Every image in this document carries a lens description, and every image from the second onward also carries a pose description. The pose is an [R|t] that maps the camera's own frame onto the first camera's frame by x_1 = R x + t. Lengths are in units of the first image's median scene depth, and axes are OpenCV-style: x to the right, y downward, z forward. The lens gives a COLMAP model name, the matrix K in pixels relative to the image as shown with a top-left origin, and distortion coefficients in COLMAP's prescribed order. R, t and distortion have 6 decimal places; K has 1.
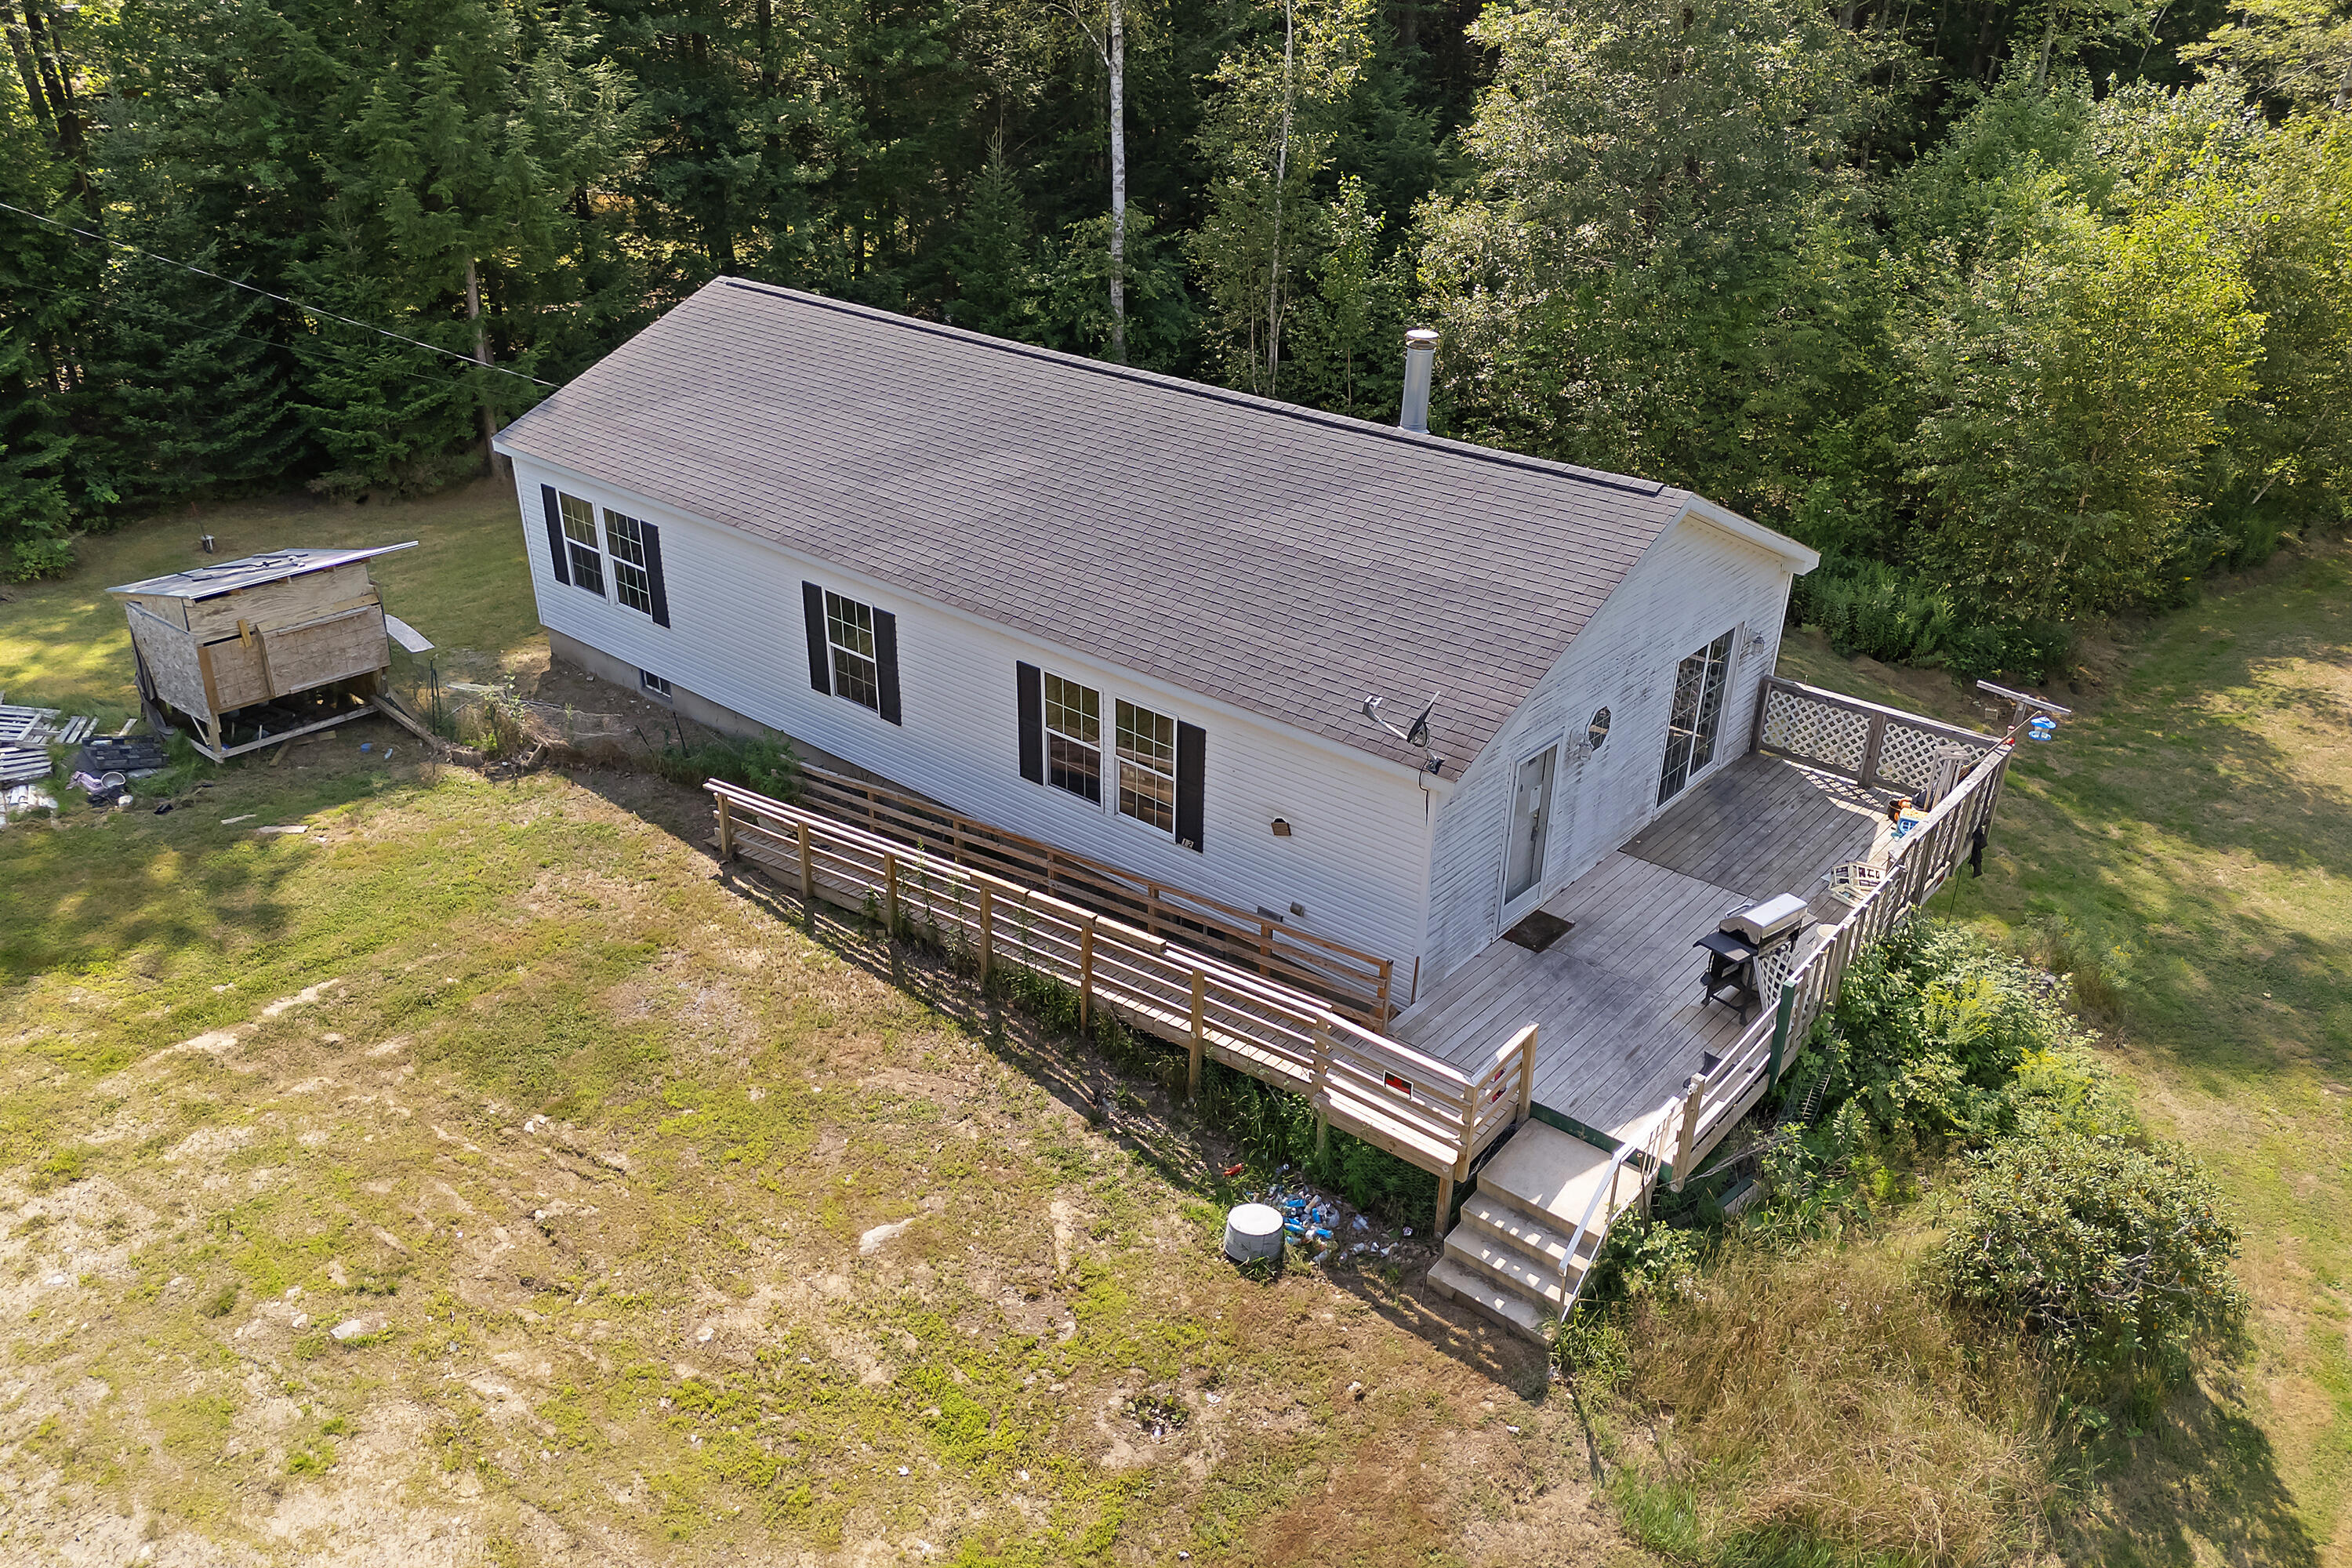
lens RADIAL K [[1741.6, 0, 1156.5], [0, 1741.6, 794.7], [0, 0, 1]] dist [0.019637, -0.005869]
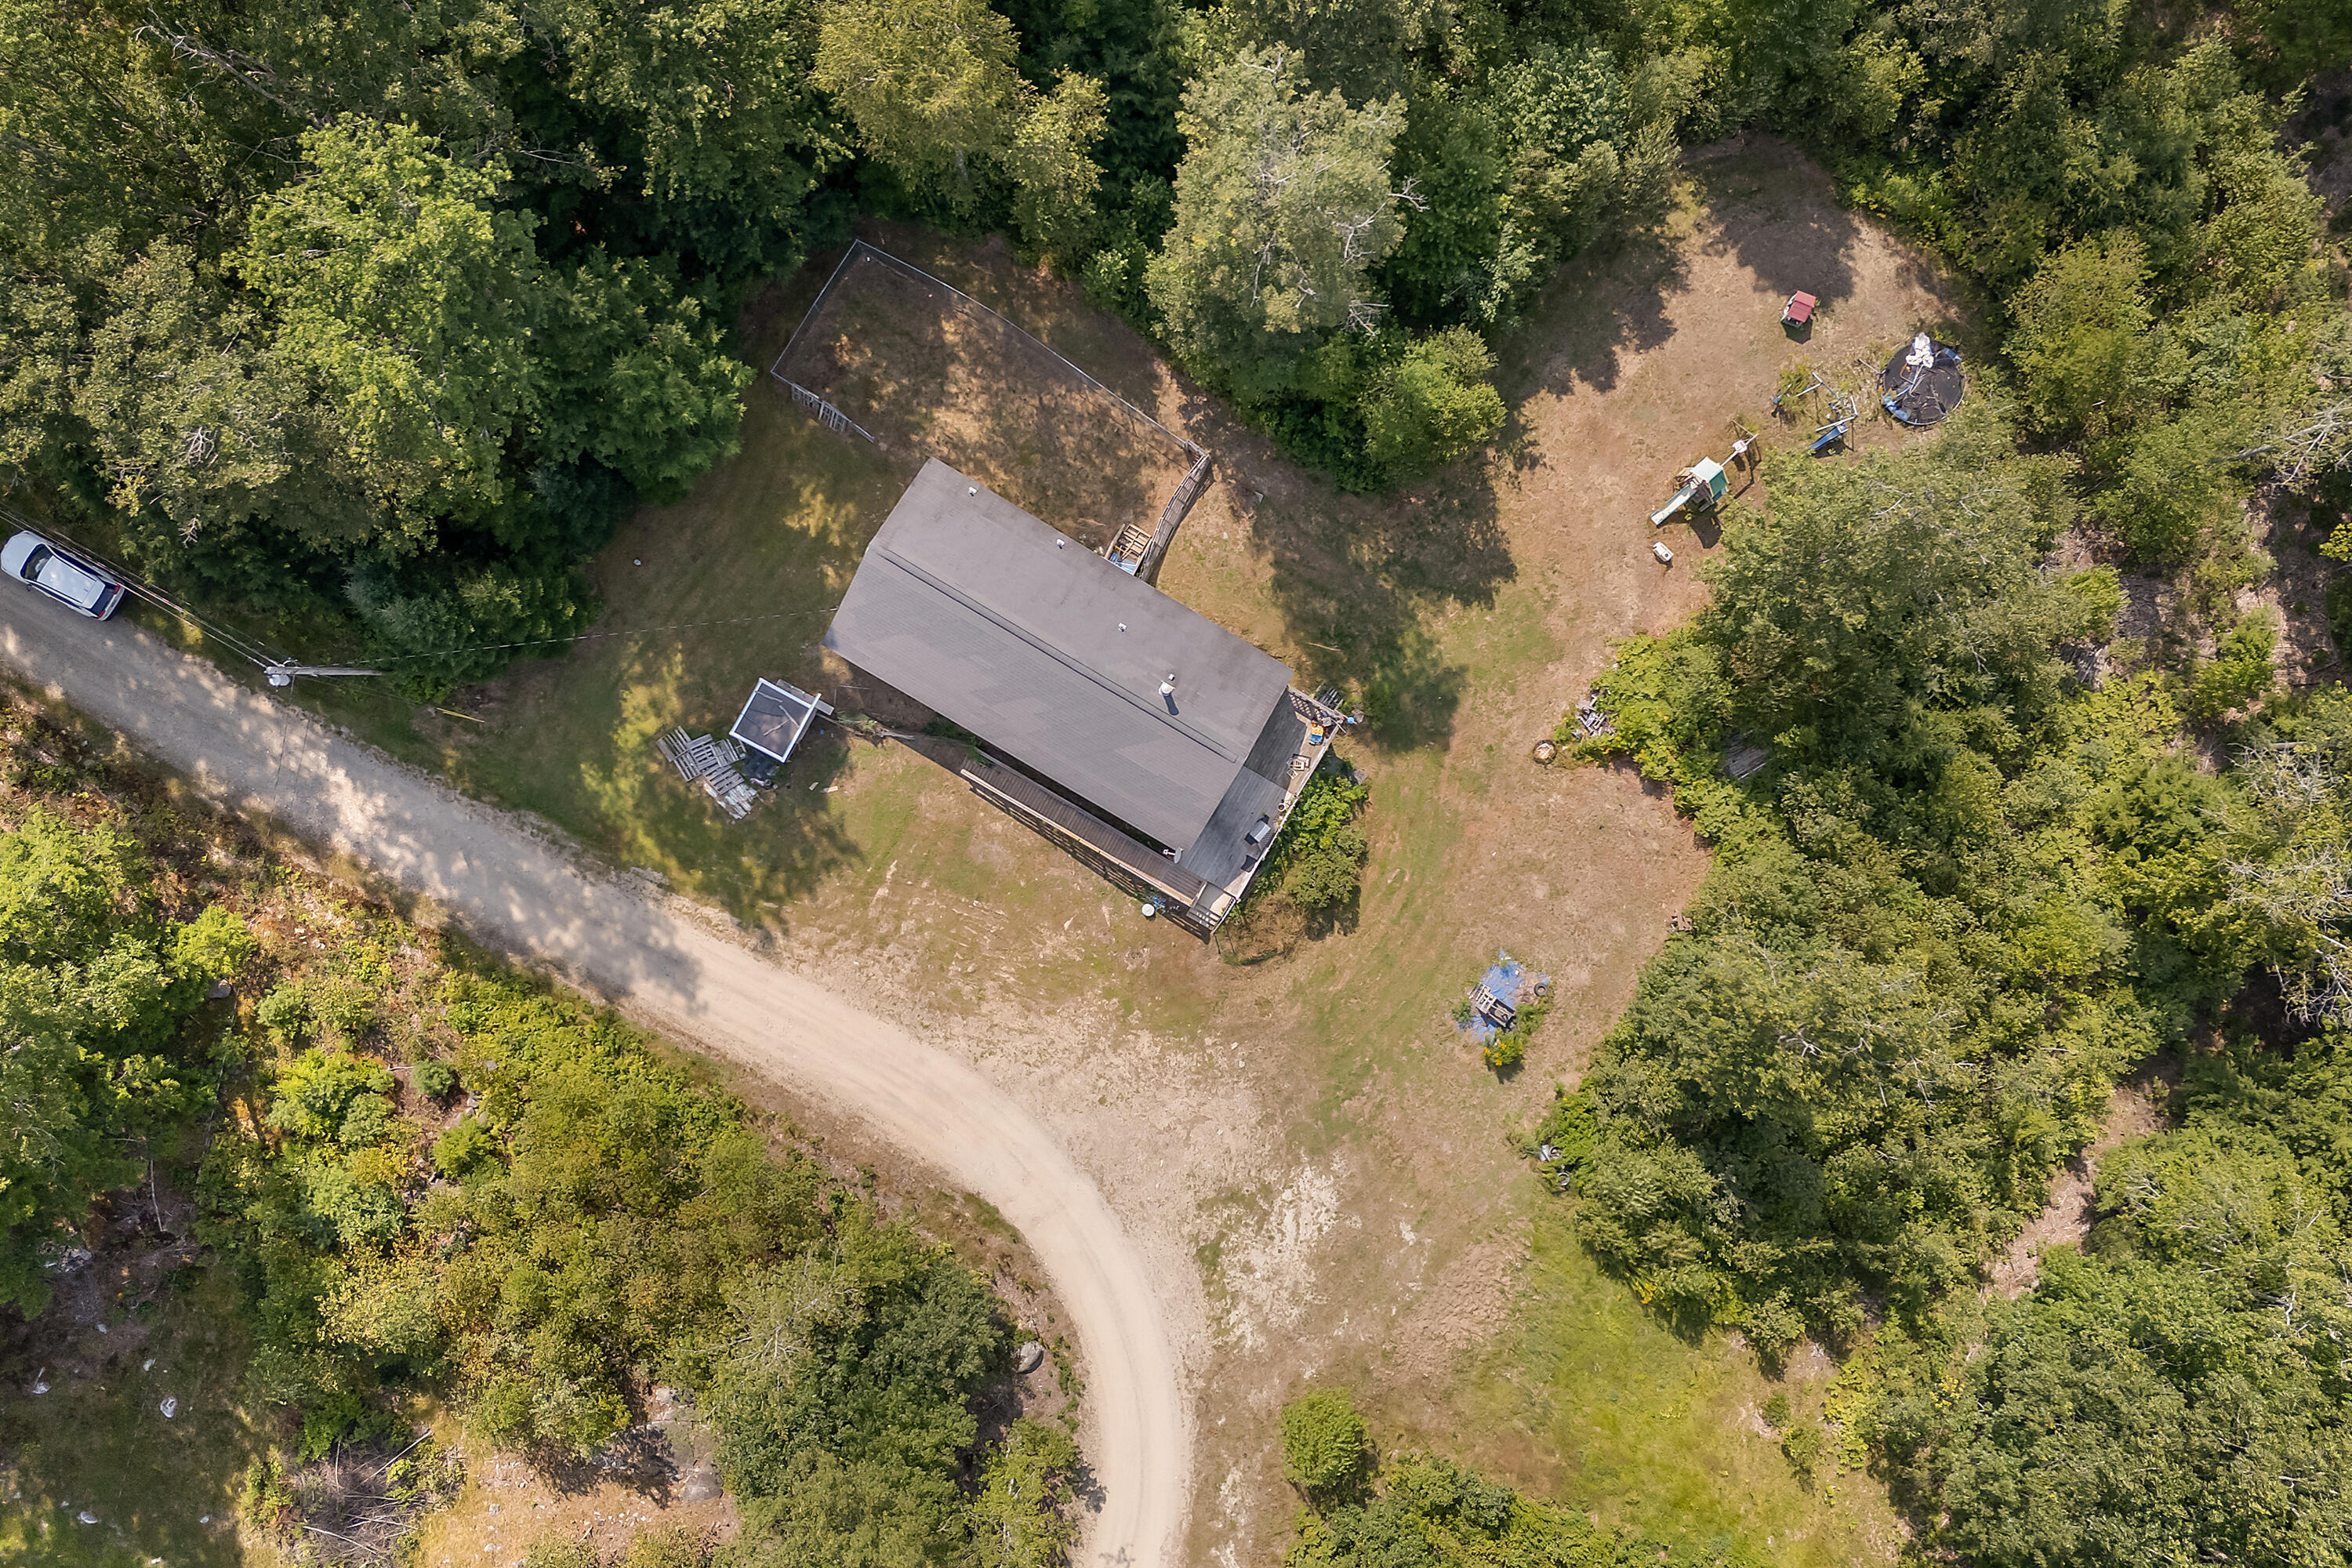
lens RADIAL K [[1741.6, 0, 1156.5], [0, 1741.6, 794.7], [0, 0, 1]] dist [0.019637, -0.005869]
pose [[0.983533, -0.180718, 0.002152, 0.111825], [0.074465, 0.416061, 0.906282, -3.668035], [-0.164677, -0.891198, 0.422667, -0.611779]]
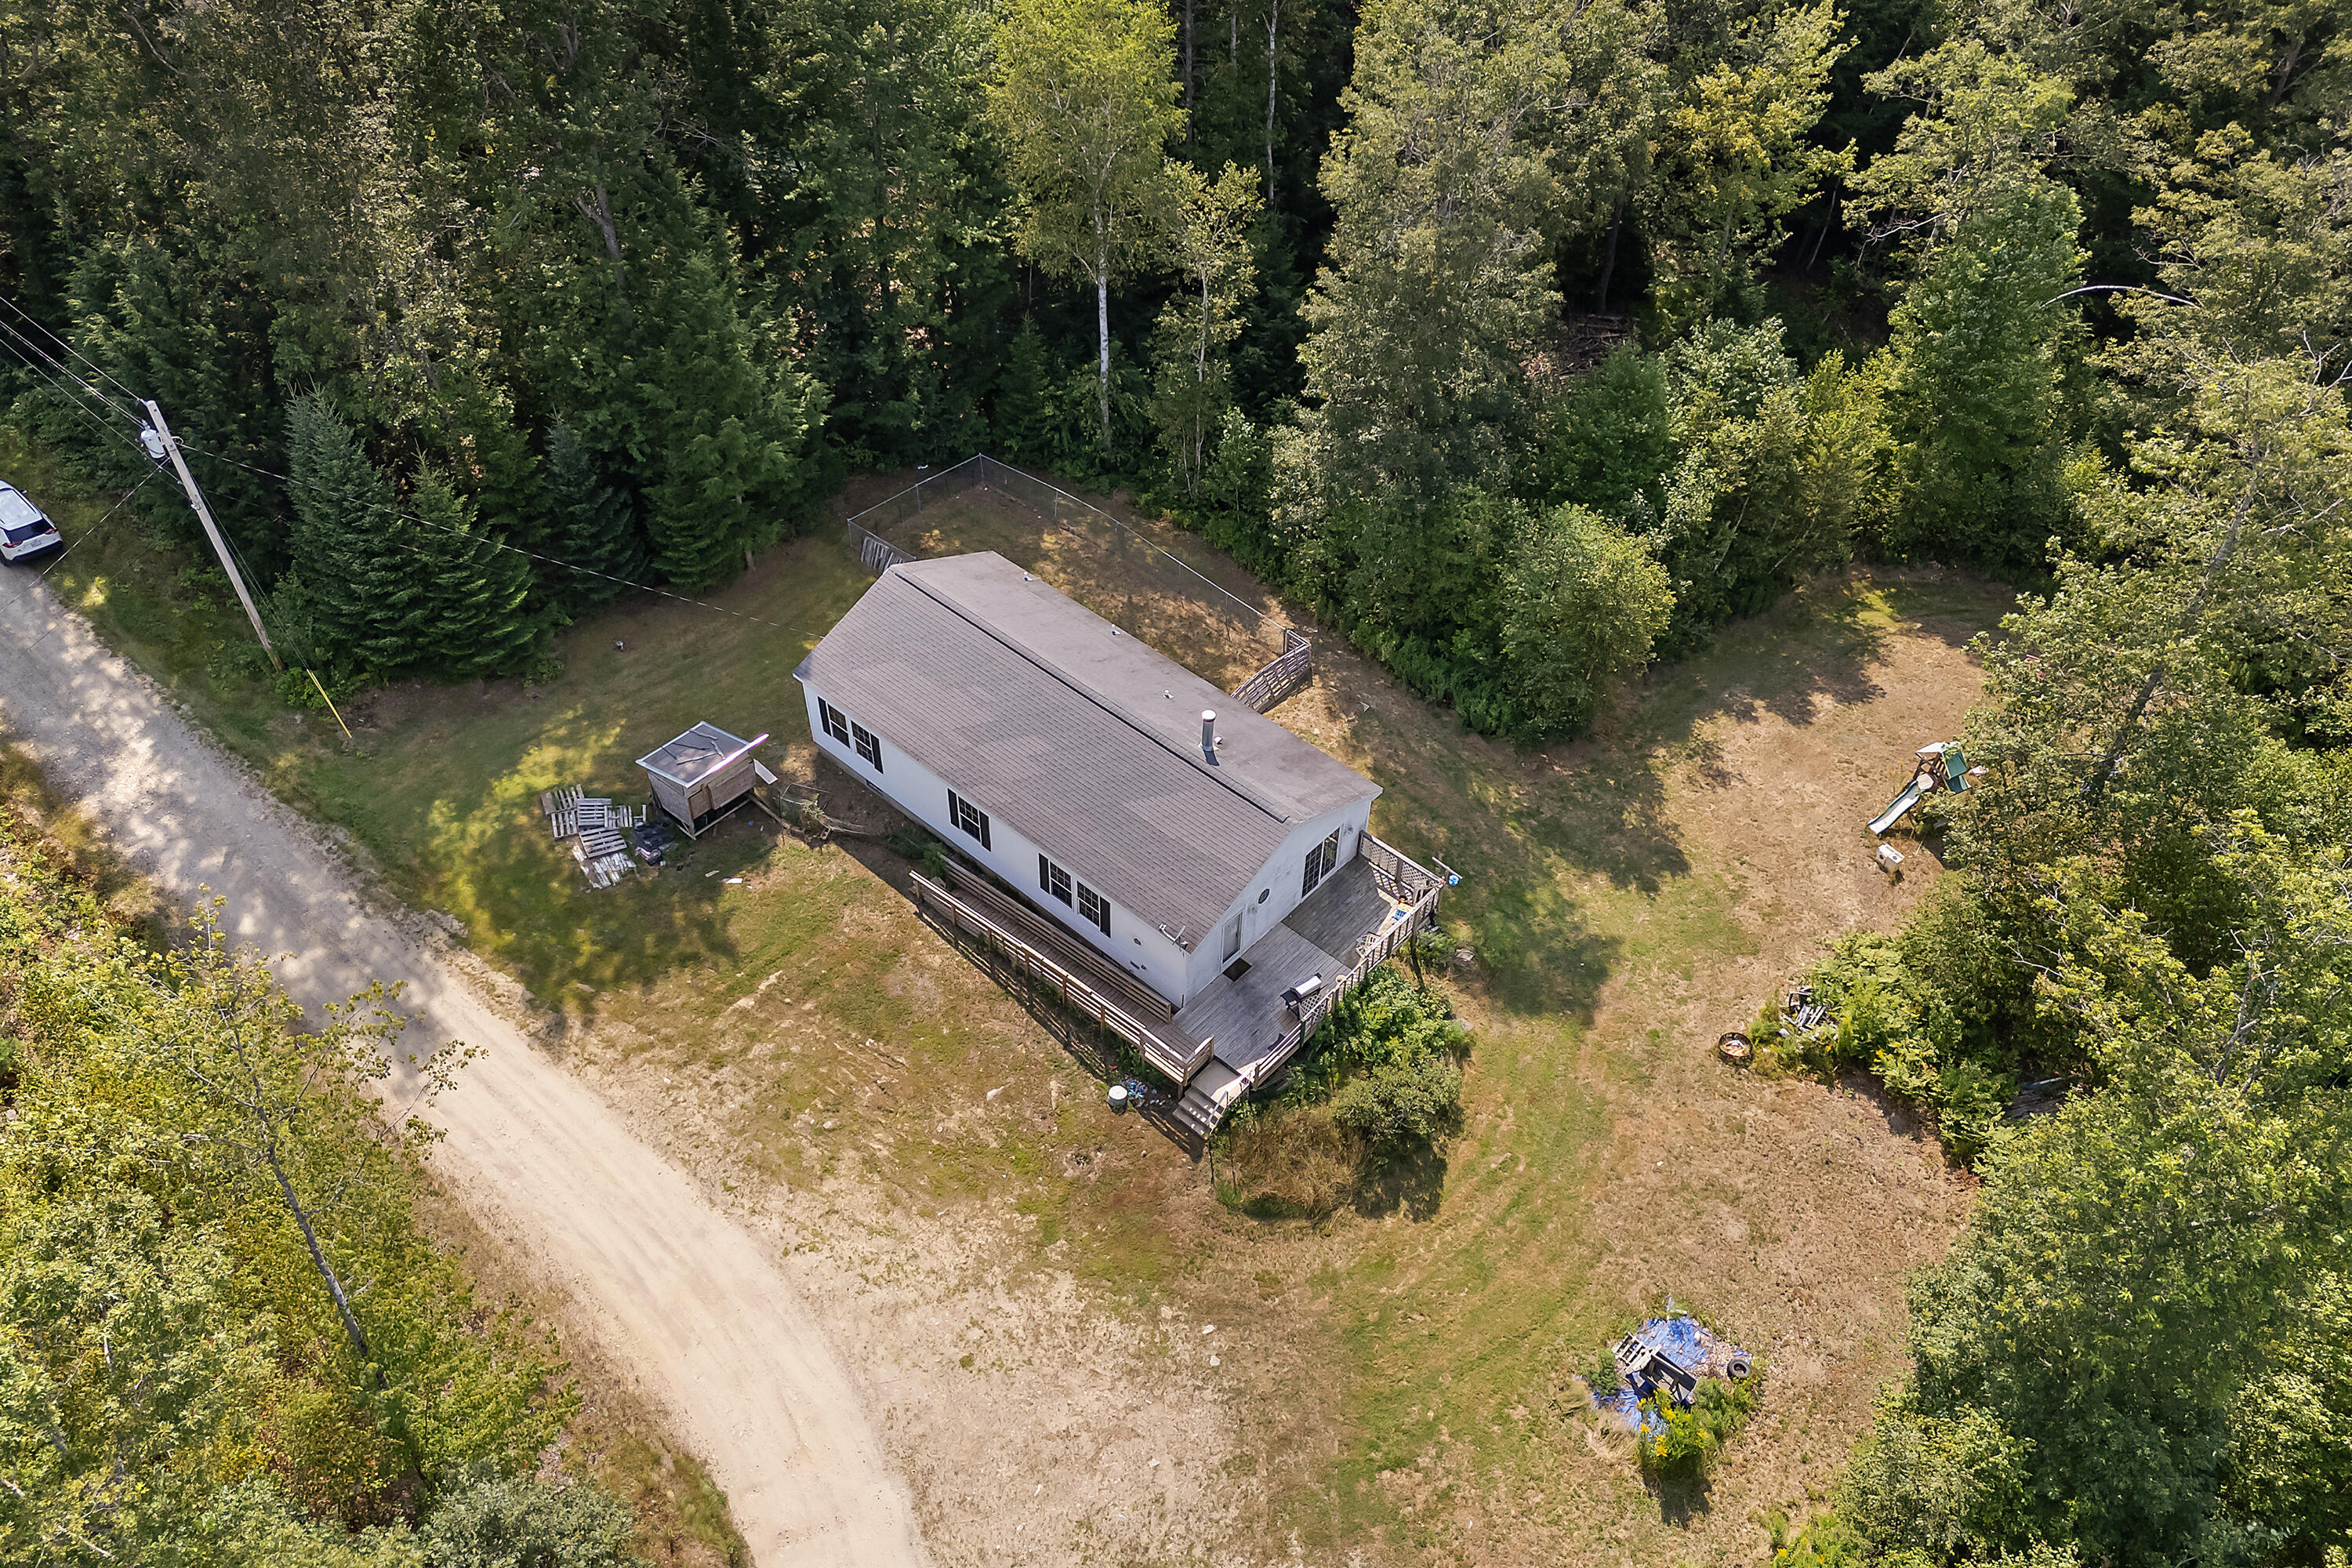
lens RADIAL K [[1741.6, 0, 1156.5], [0, 1741.6, 794.7], [0, 0, 1]] dist [0.019637, -0.005869]
pose [[0.999582, 0.021556, -0.019284, 0.154537], [-0.014312, 0.948034, 0.317847, -1.089015], [0.025134, -0.317438, 0.947946, -1.528865]]
